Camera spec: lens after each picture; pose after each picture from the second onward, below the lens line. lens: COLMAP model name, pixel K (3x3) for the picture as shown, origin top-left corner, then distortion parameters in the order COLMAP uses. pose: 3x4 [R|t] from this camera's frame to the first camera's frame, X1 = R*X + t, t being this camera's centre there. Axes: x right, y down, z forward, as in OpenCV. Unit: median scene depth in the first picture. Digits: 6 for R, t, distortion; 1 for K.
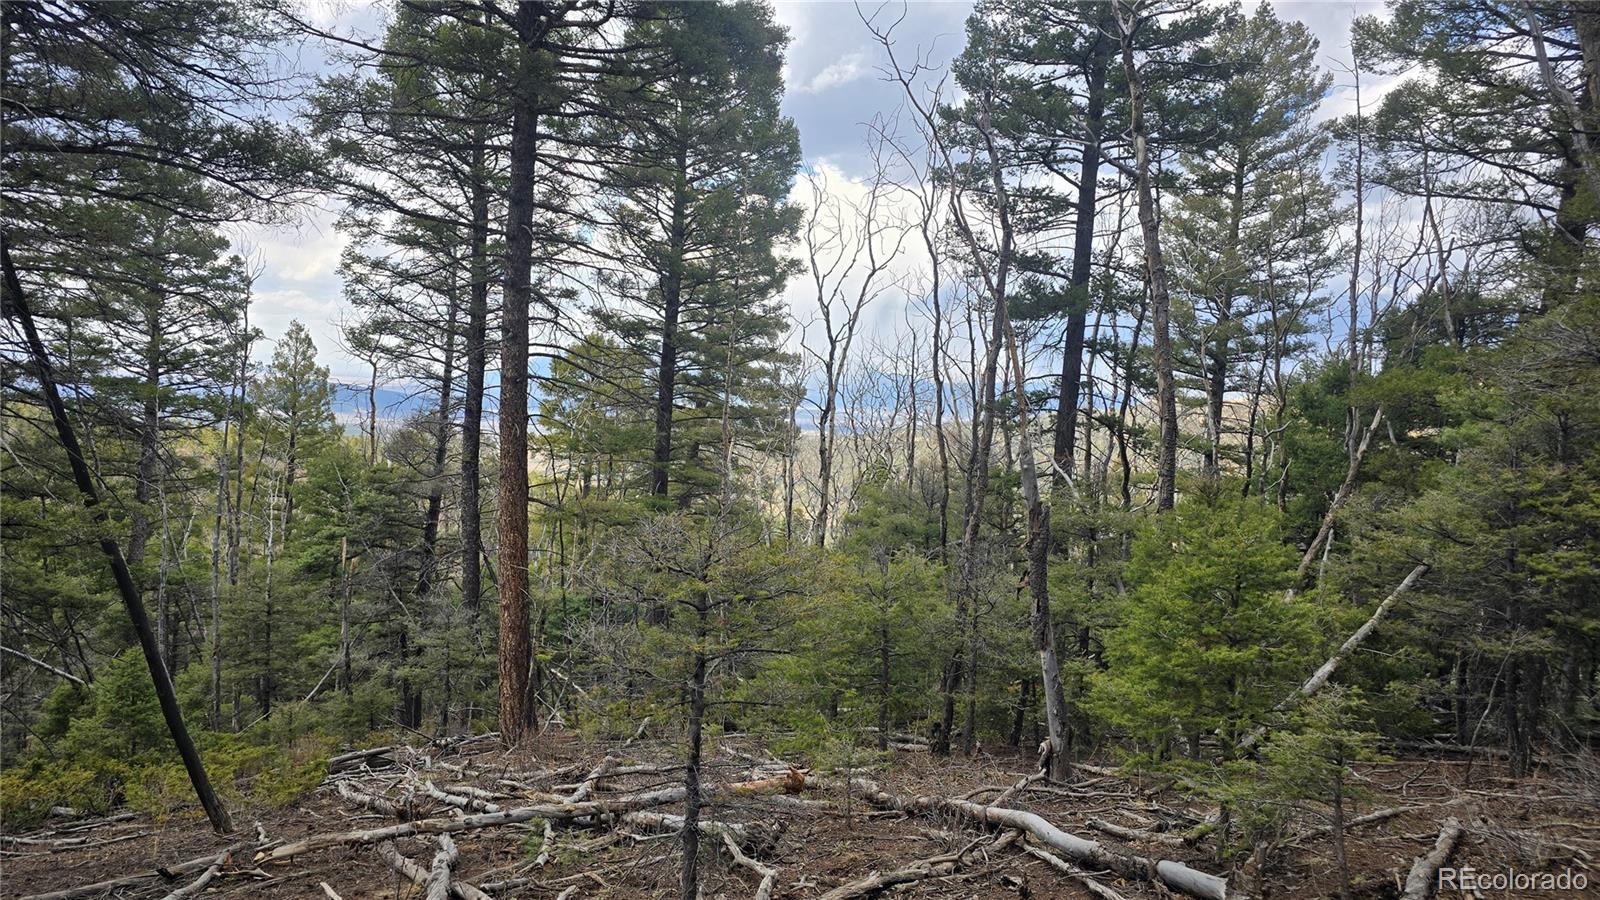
lens RADIAL K [[1153.1, 0, 861.2], [0, 1153.1, 447.8], [0, 0, 1]] dist [0.022277, -0.005784]
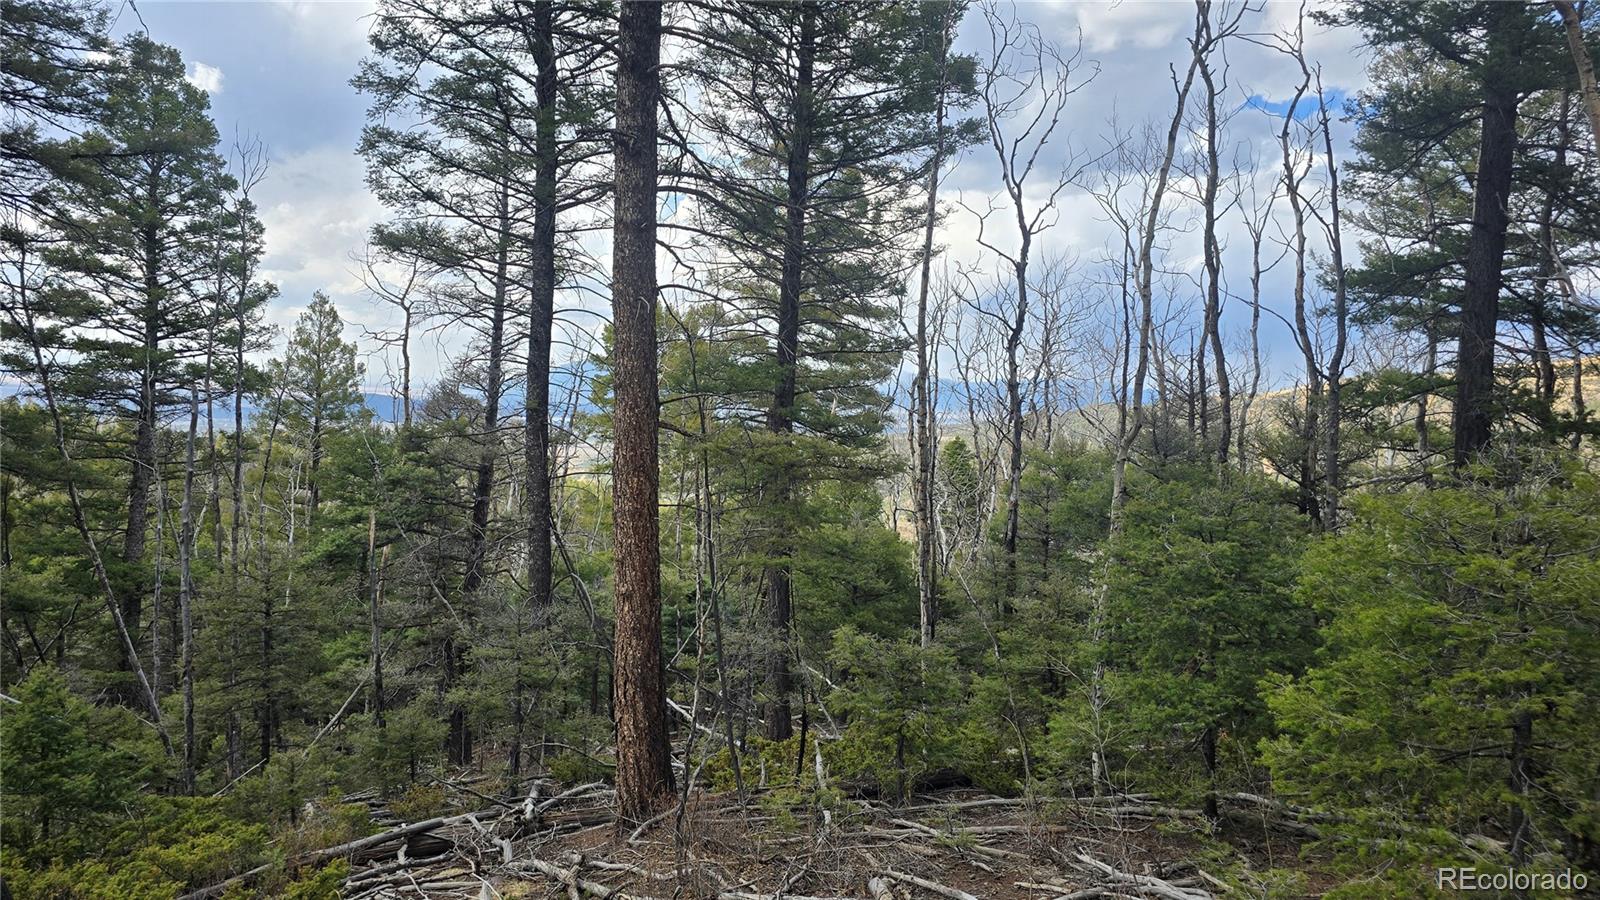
lens RADIAL K [[1067.3, 0, 800.0], [0, 1067.3, 450.0], [0, 0, 1]] dist [0.029222, 0.000466]
pose [[0.998873, -0.017766, -0.044010, -0.121352], [0.017184, 0.999760, -0.013573, 0.044517], [0.044240, 0.012801, 0.998939, 0.278263]]
